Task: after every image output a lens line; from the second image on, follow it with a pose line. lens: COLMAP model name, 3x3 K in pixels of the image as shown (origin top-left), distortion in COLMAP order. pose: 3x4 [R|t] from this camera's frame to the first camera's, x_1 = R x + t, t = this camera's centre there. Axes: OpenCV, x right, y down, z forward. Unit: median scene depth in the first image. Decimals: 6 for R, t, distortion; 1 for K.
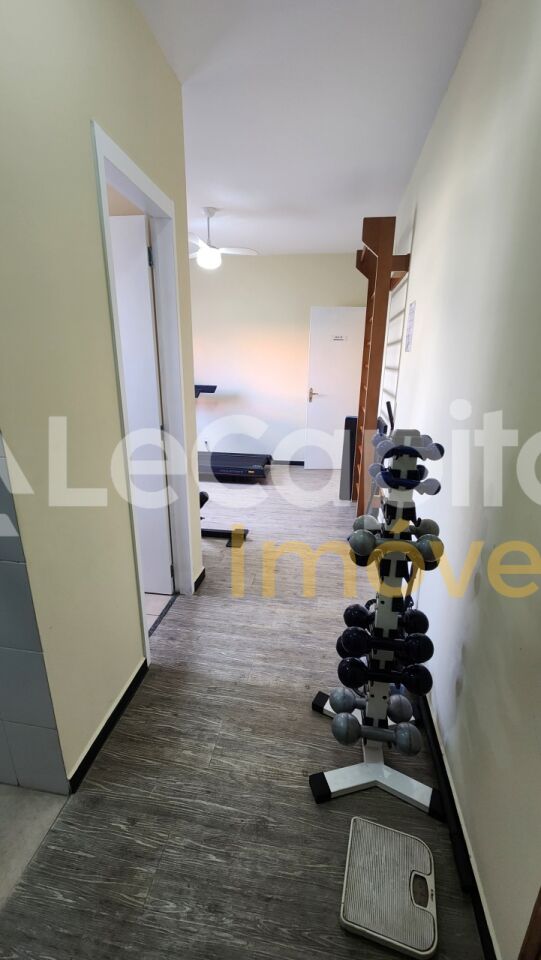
lens RADIAL K [[402.1, 0, 268.5], [0, 402.1, 485.3], [0, 0, 1]] dist [-0.000176, -0.000152]
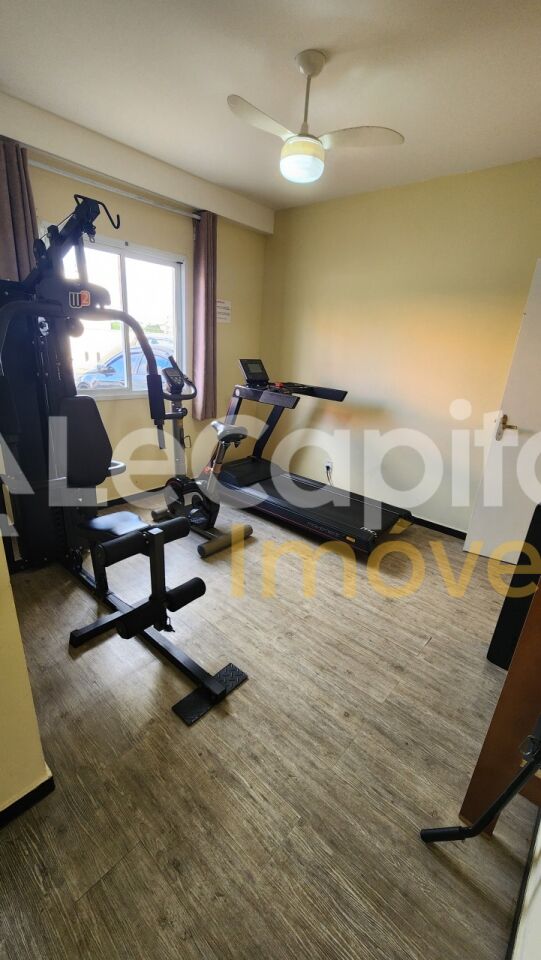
lens RADIAL K [[402.1, 0, 268.5], [0, 402.1, 485.3], [0, 0, 1]] dist [-0.000176, -0.000152]
pose [[0.847023, 0.220834, -0.483514, 0.284877], [-0.206153, 0.974897, 0.084122, -0.306823], [0.489953, 0.028424, 0.871285, 0.883550]]
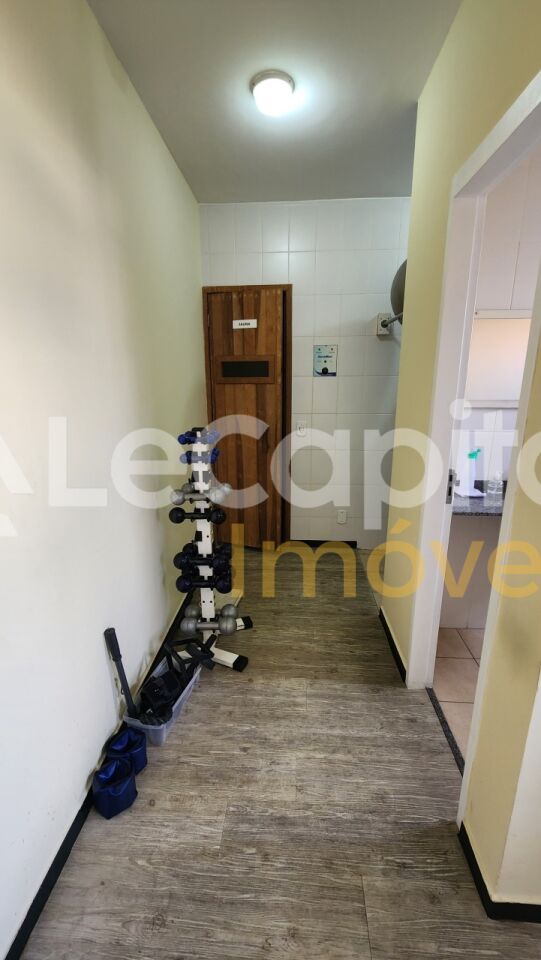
lens RADIAL K [[402.1, 0, 268.5], [0, 402.1, 485.3], [0, 0, 1]] dist [-0.000176, -0.000152]
pose [[-0.995528, 0.021927, -0.091886, 0.116122], [-0.029694, 0.850747, 0.524736, -0.447911], [0.089677, 0.525118, -0.846292, 1.398663]]
